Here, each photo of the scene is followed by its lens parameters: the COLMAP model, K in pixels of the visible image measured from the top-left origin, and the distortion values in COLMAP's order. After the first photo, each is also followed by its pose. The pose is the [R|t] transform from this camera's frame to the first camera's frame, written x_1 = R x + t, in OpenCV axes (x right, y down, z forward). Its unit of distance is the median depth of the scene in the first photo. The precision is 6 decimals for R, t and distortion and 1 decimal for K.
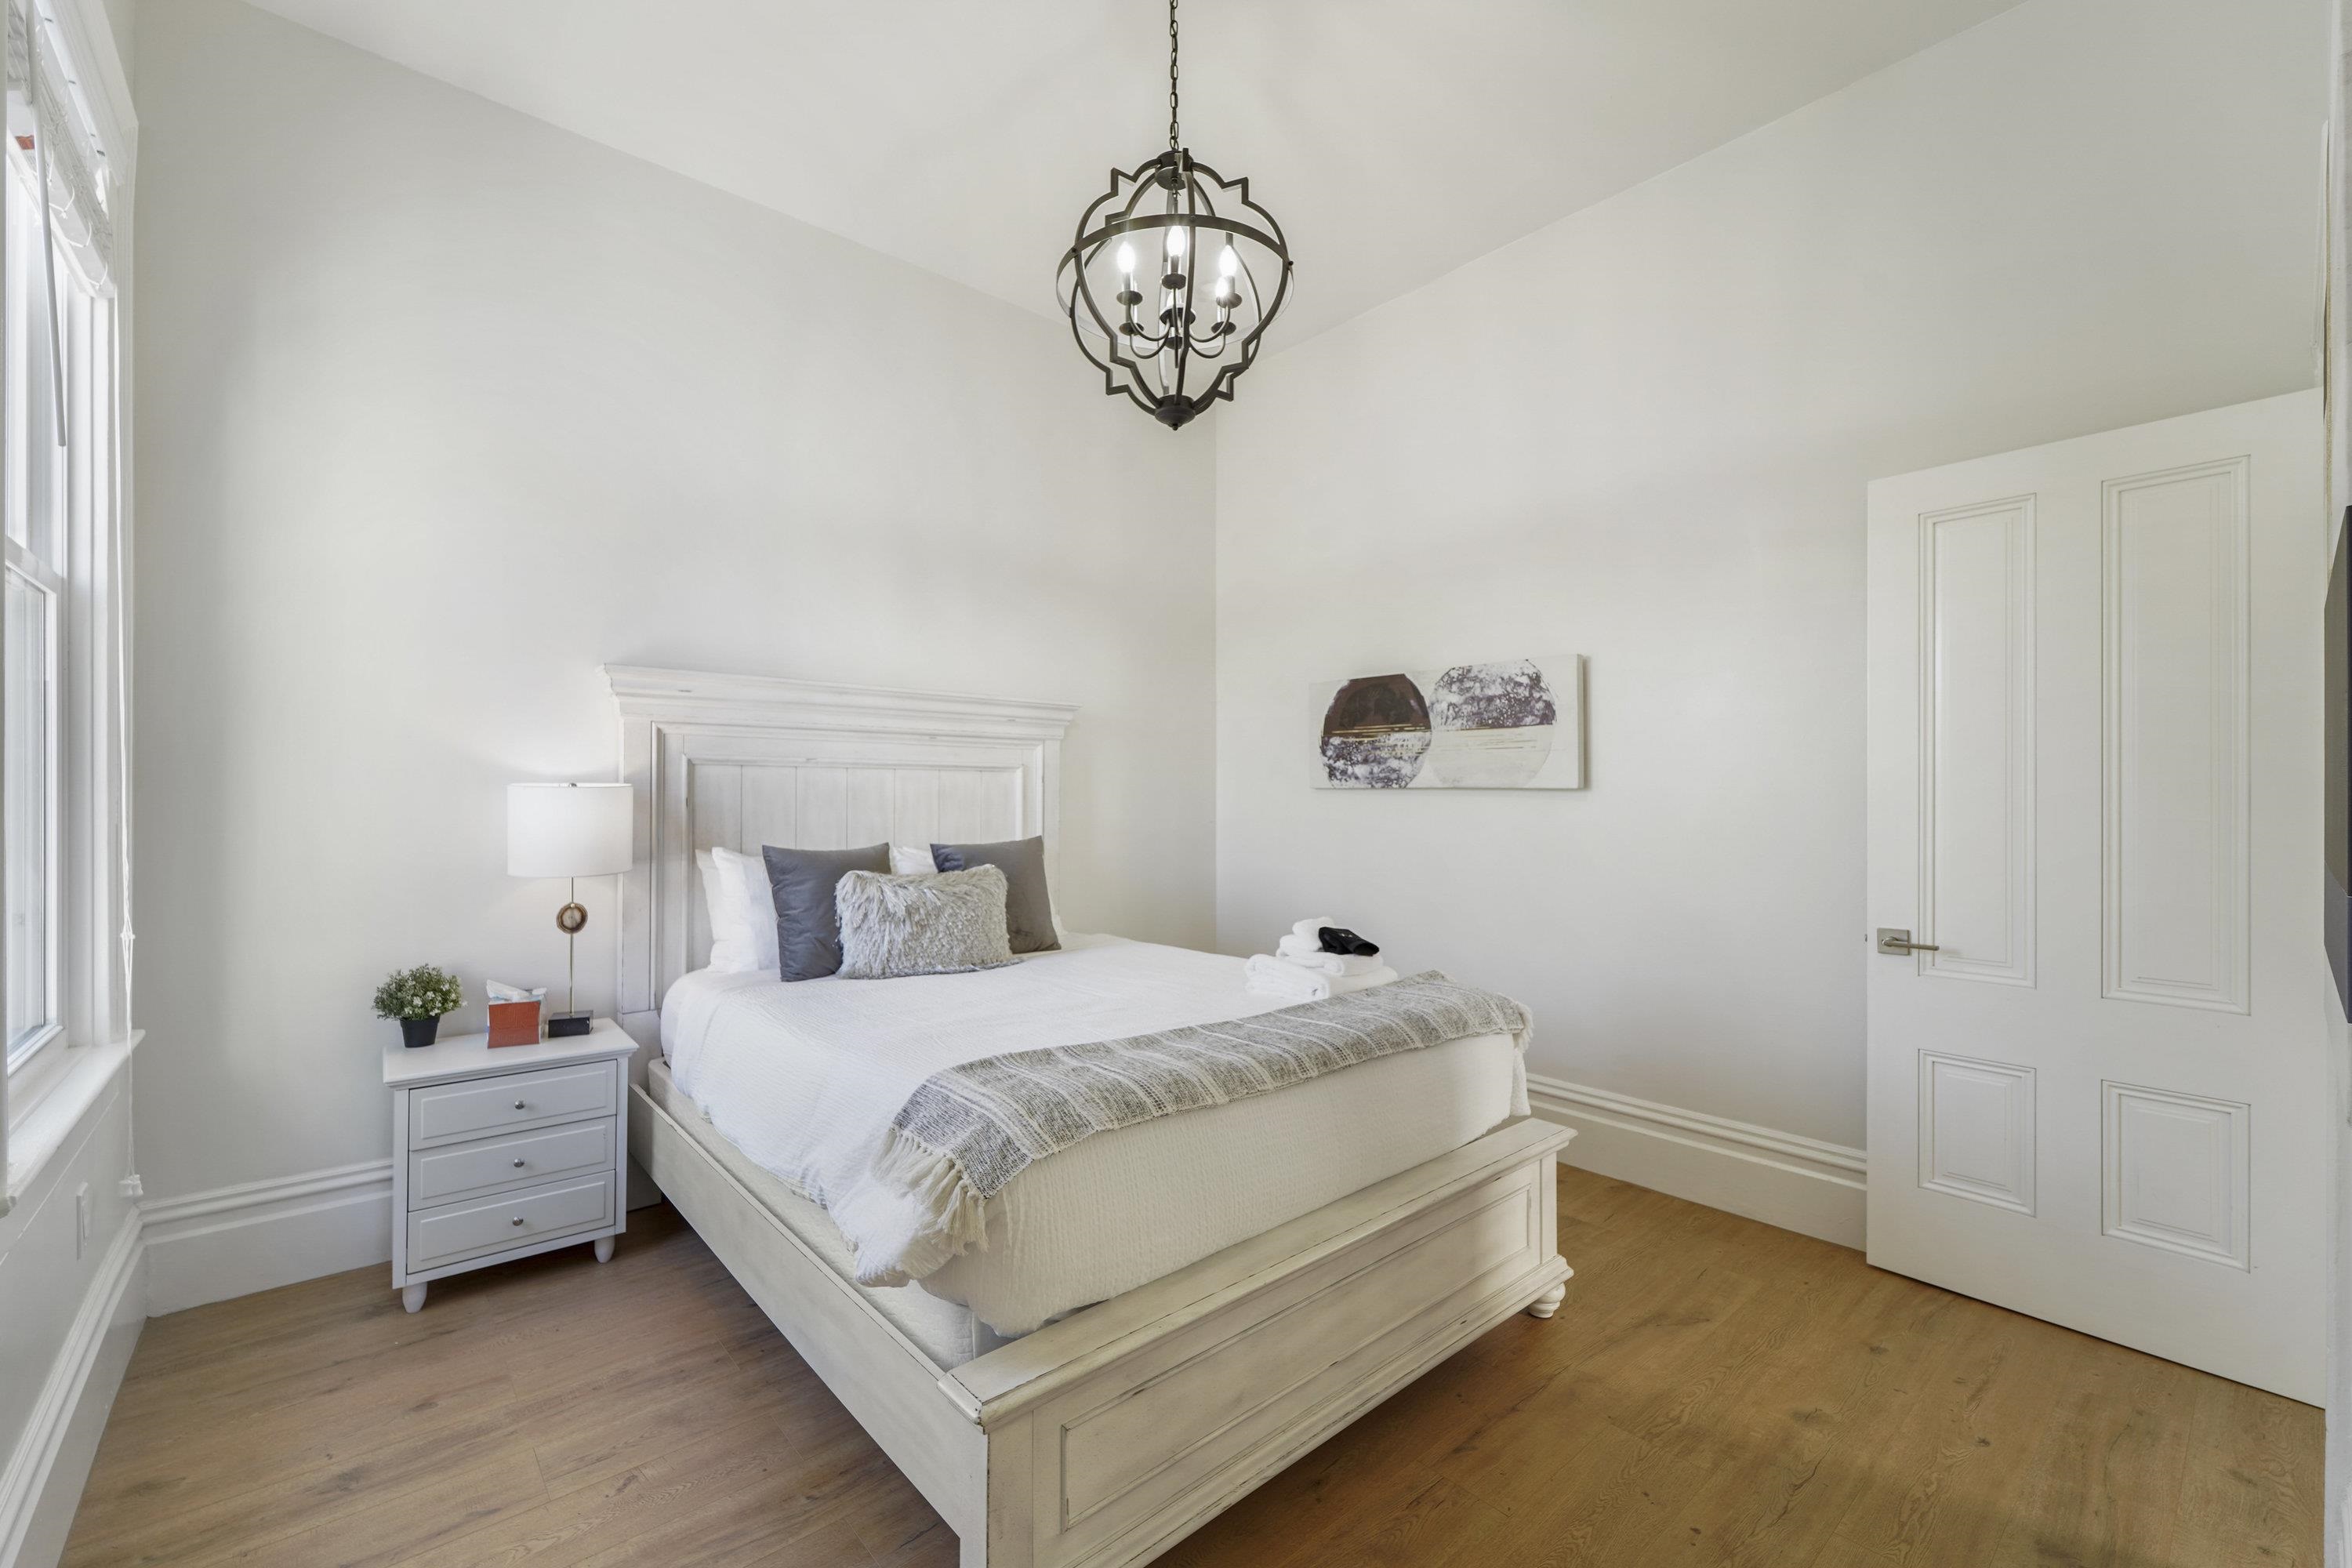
lens RADIAL K [[968.3, 0, 1157.9], [0, 968.3, 791.2], [0, 0, 1]] dist [0.004549, -0.001172]
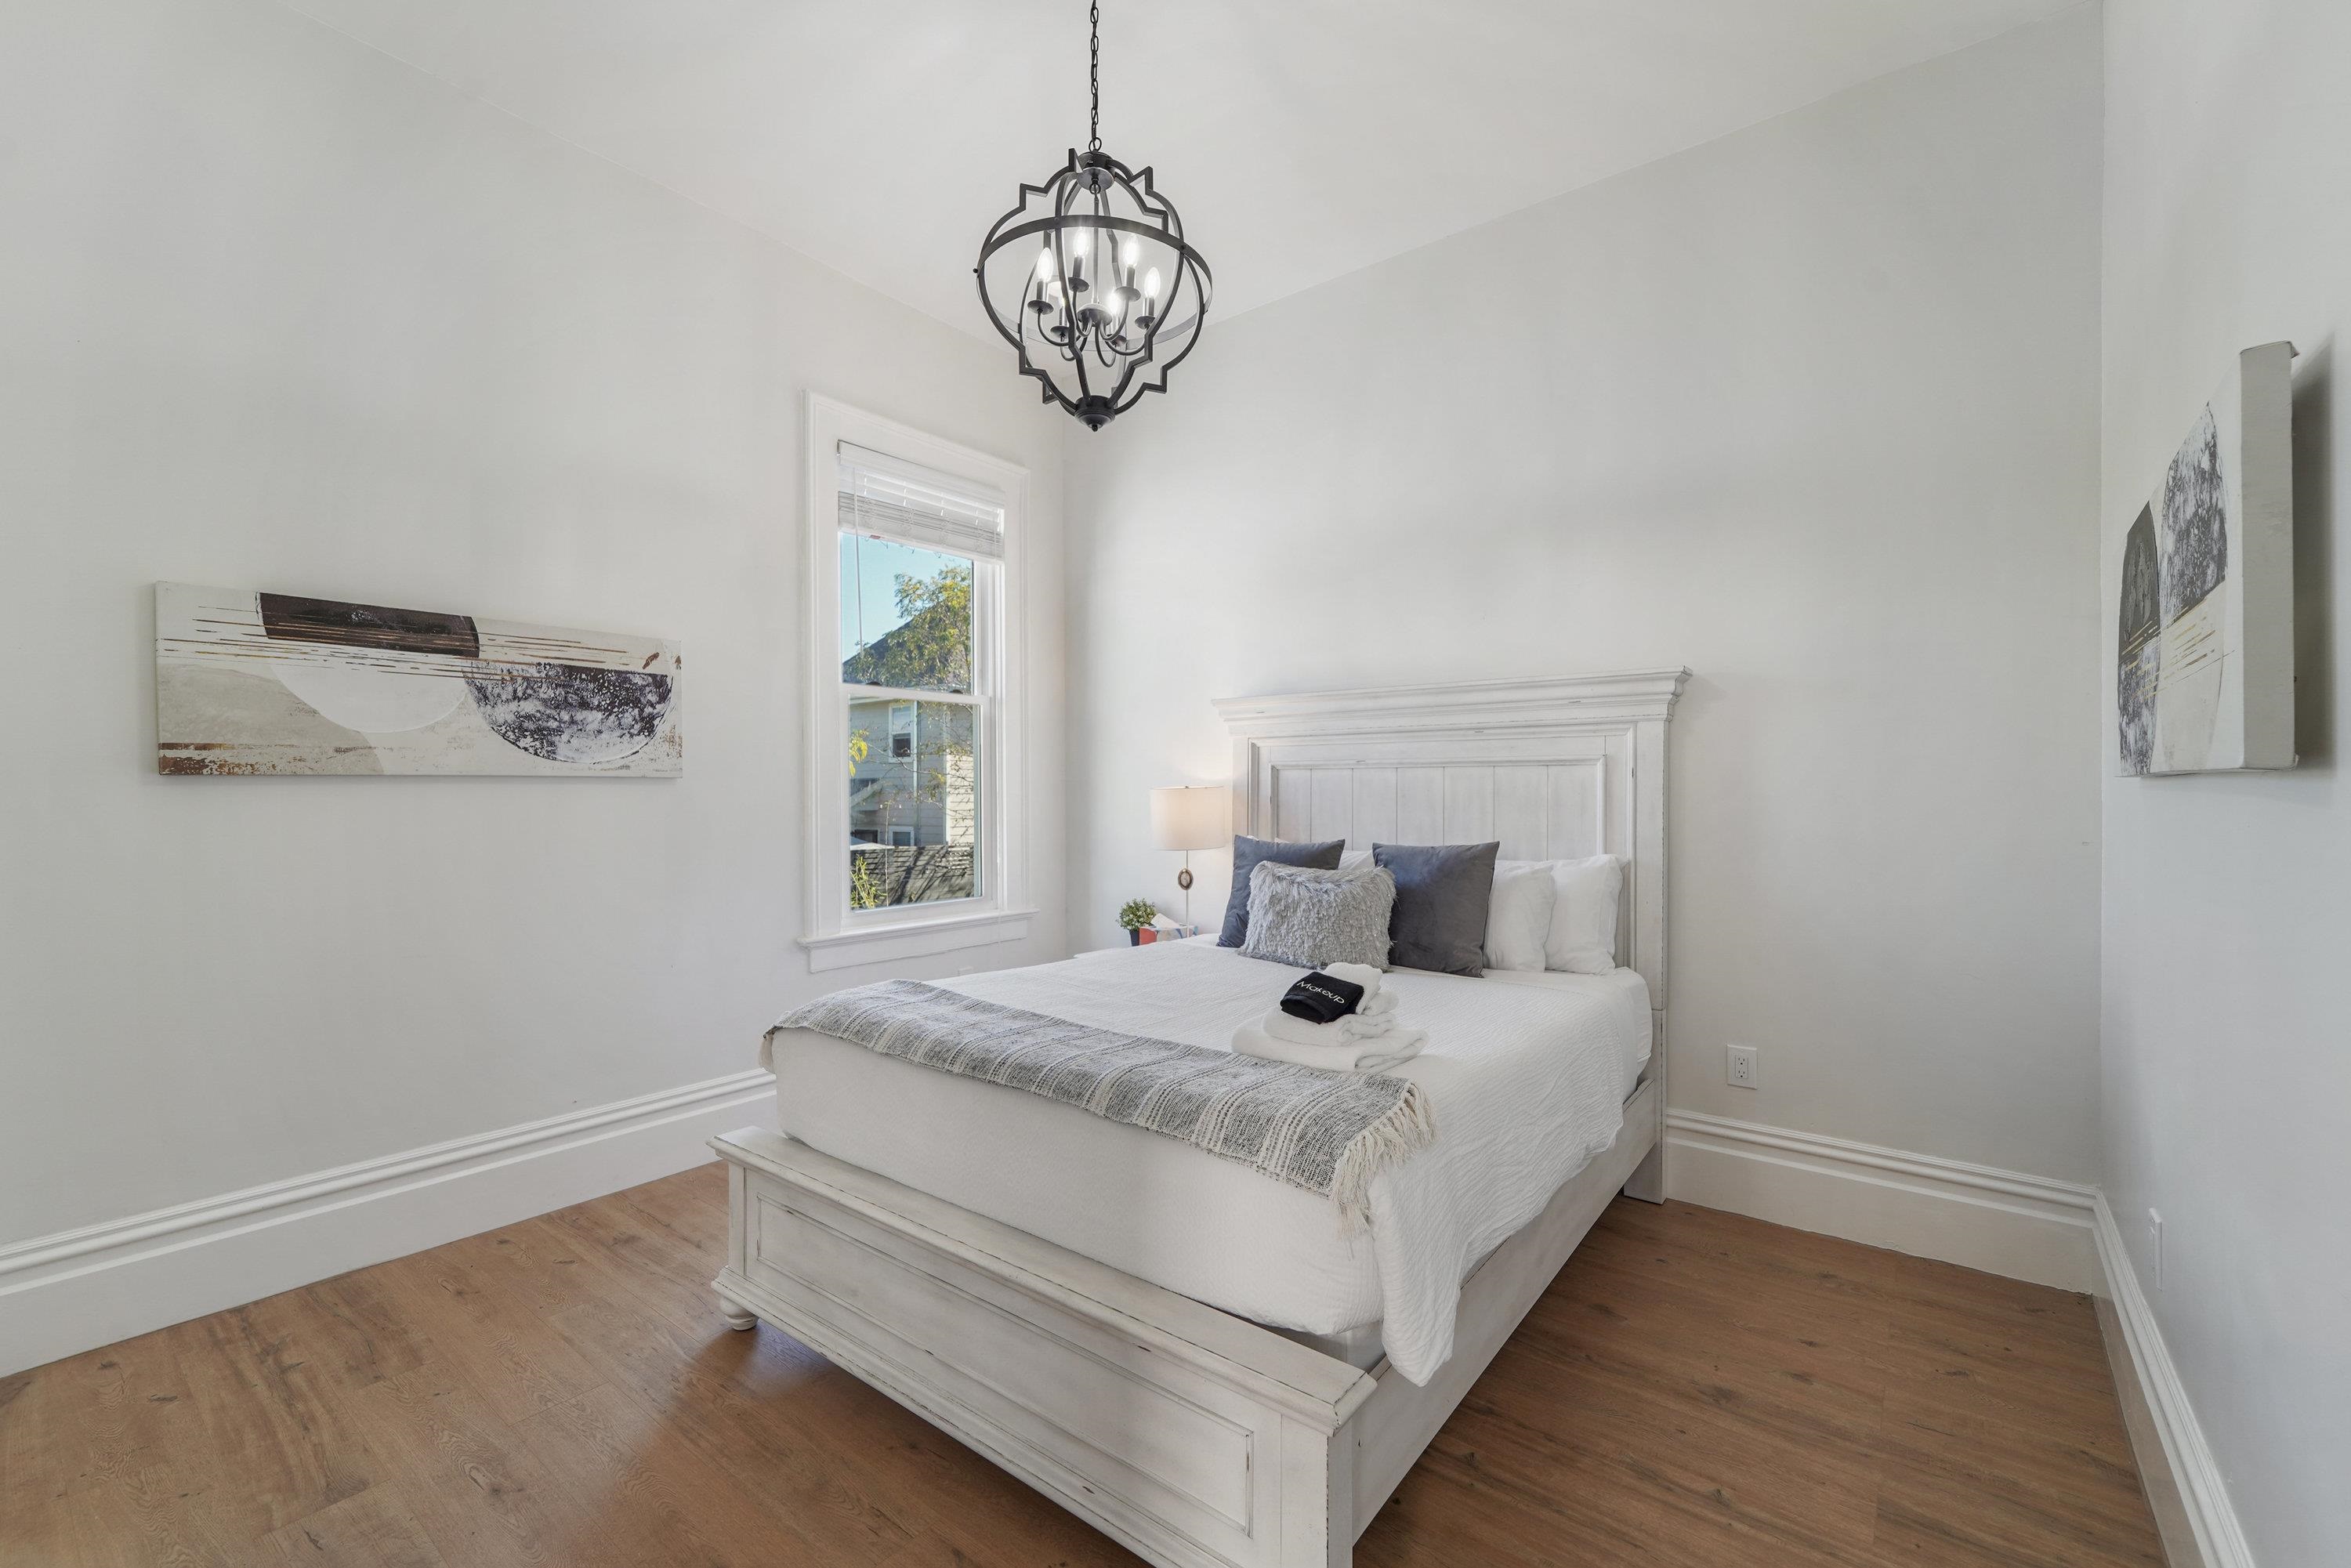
lens RADIAL K [[967.9, 0, 1157.1], [0, 967.9, 792.4], [0, 0, 1]] dist [0.004549, -0.001172]
pose [[0.184720, -0.004448, -0.982781, 0.704381], [0.005980, 0.999976, -0.003401, 0.004579], [0.982773, -0.005248, 0.184742, 0.602601]]
